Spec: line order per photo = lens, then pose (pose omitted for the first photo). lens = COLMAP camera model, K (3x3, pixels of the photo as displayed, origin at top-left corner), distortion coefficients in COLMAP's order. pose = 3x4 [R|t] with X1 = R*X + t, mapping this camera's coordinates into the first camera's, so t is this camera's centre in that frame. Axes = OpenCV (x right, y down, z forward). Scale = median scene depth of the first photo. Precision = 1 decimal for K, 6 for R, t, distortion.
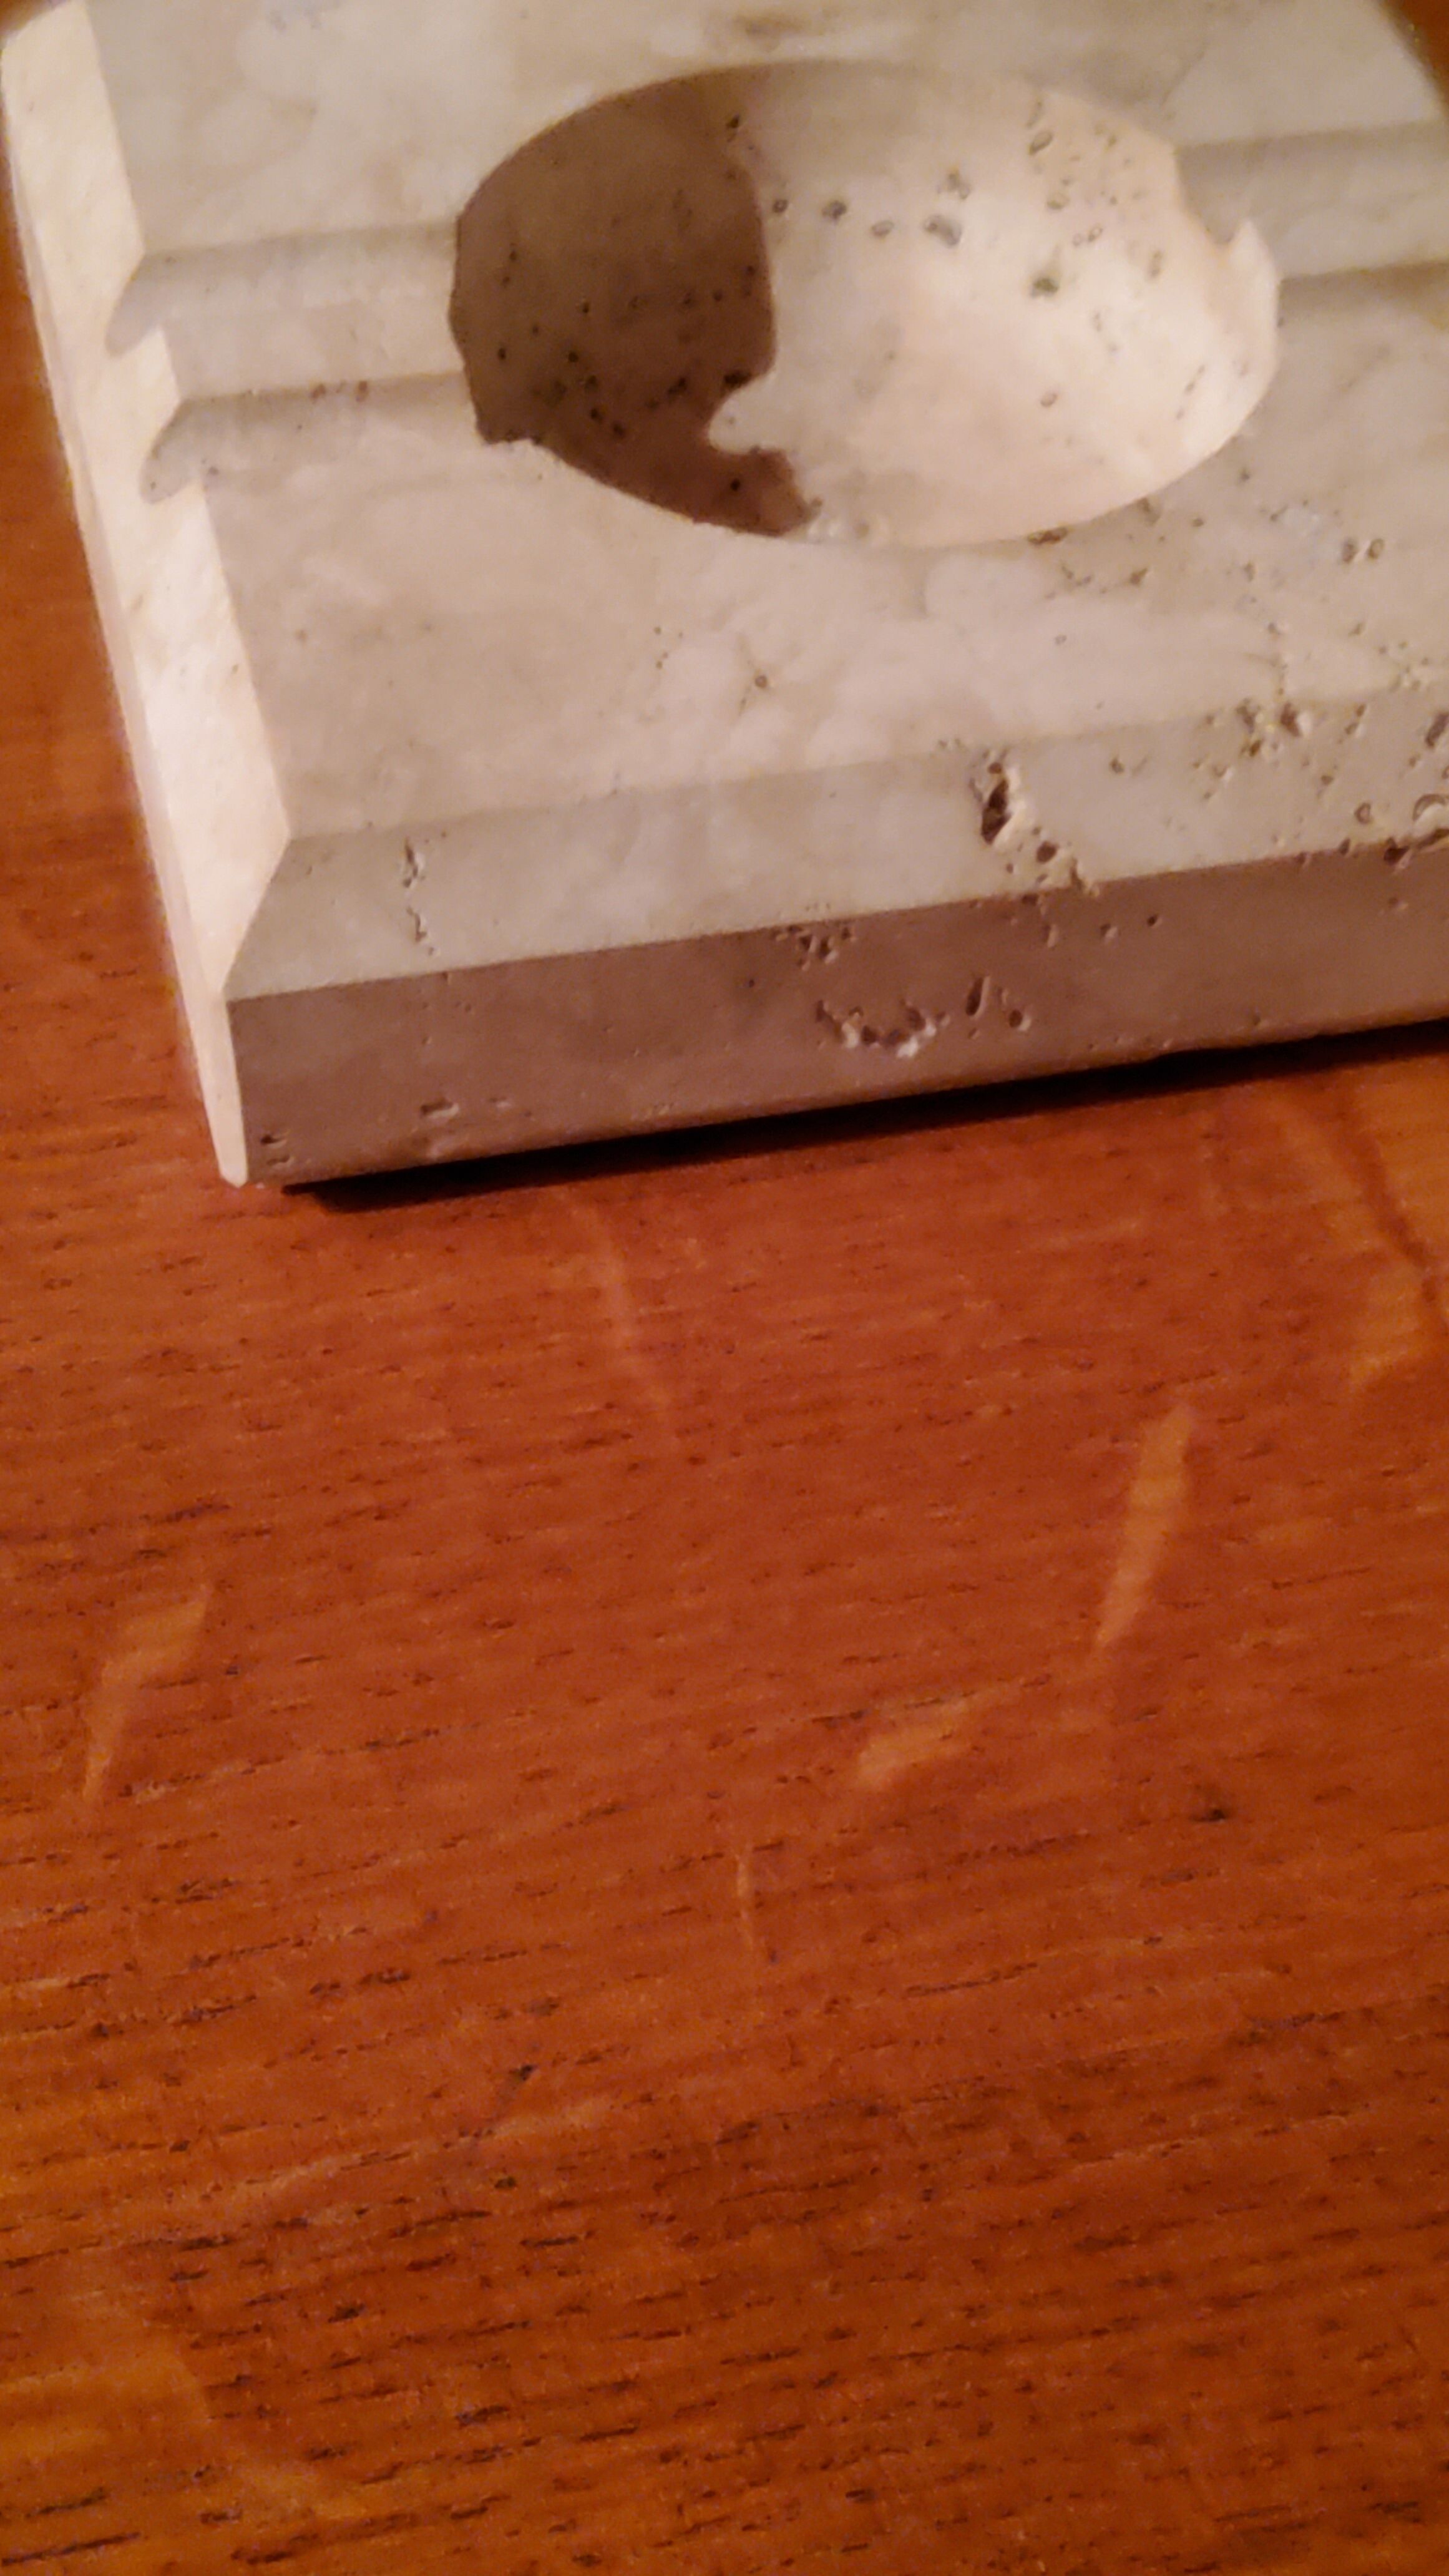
lens RADIAL K [[3782.4, 0, 724.5], [0, 3782.4, 1288.0], [0, 0, 1]] dist [0.126866, -0.138472]
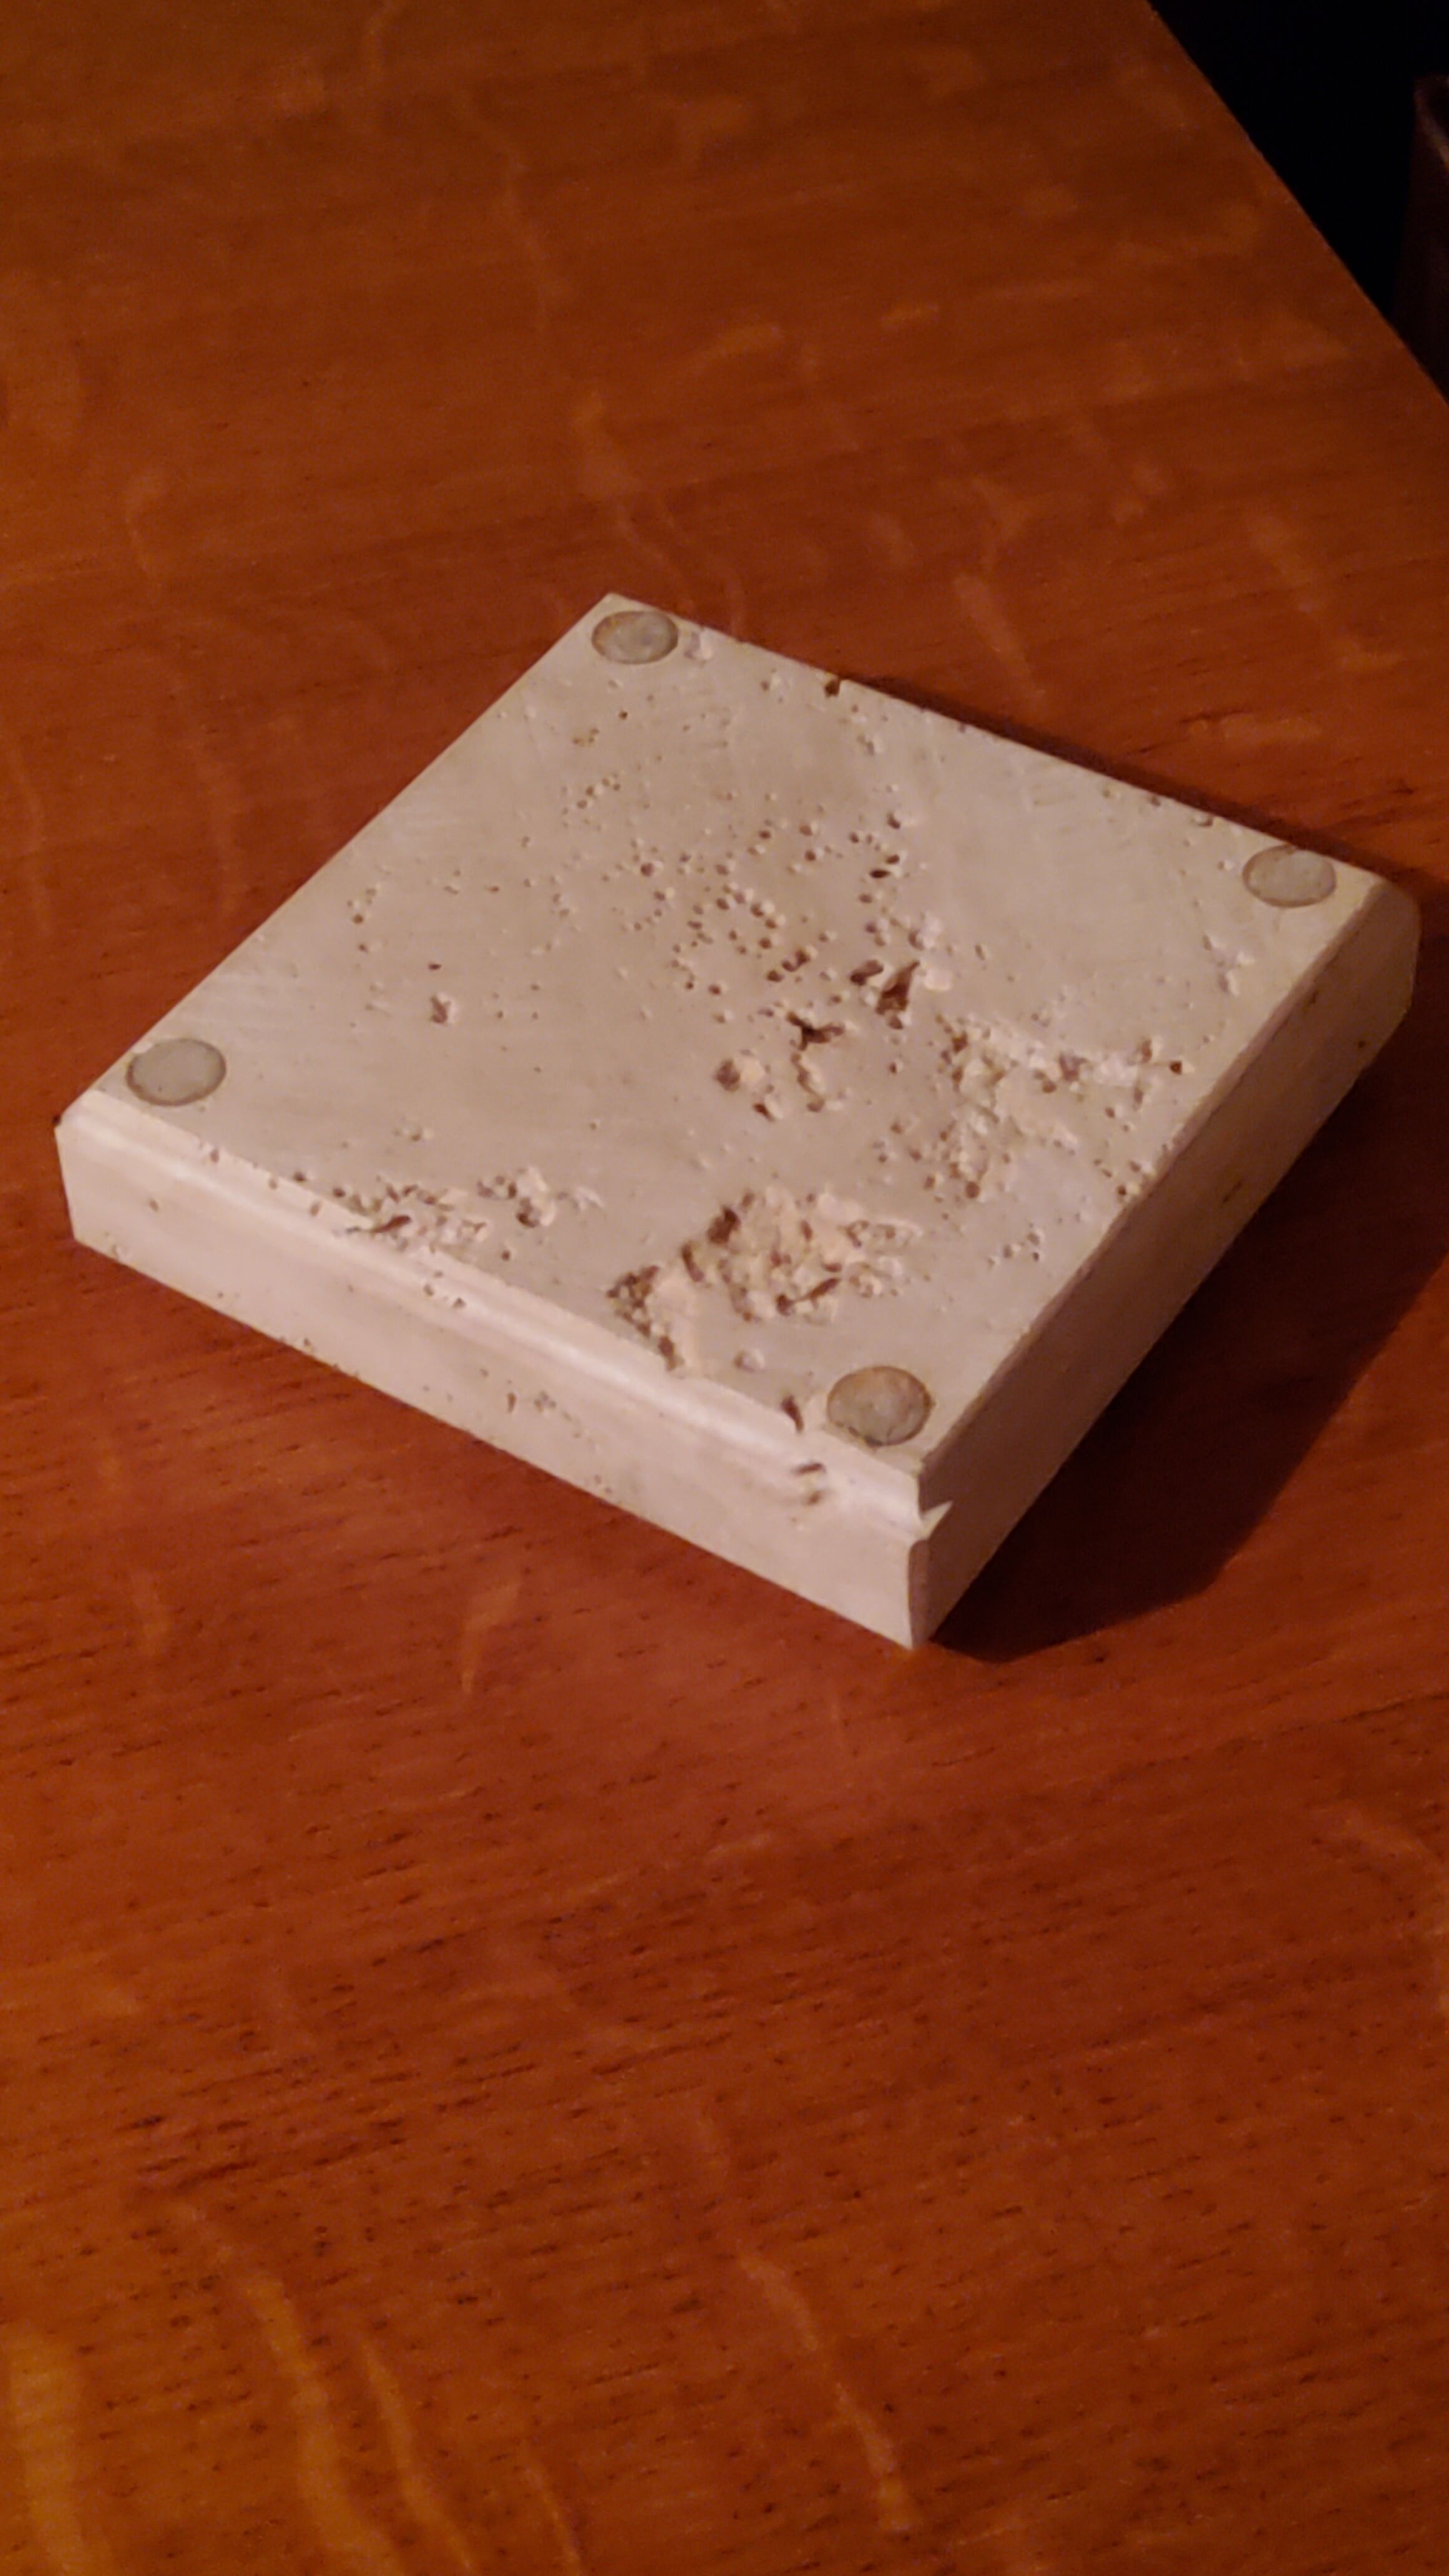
lens RADIAL K [[3838.7, 0, 744.0], [0, 3838.7, 1226.5], [0, 0, 1]] dist [0.184680, -0.468538]
pose [[0.997089, -0.075096, -0.013206, 0.003511], [0.074598, 0.996603, -0.034892, -0.012697], [0.015781, 0.033805, 0.999304, -0.879343]]
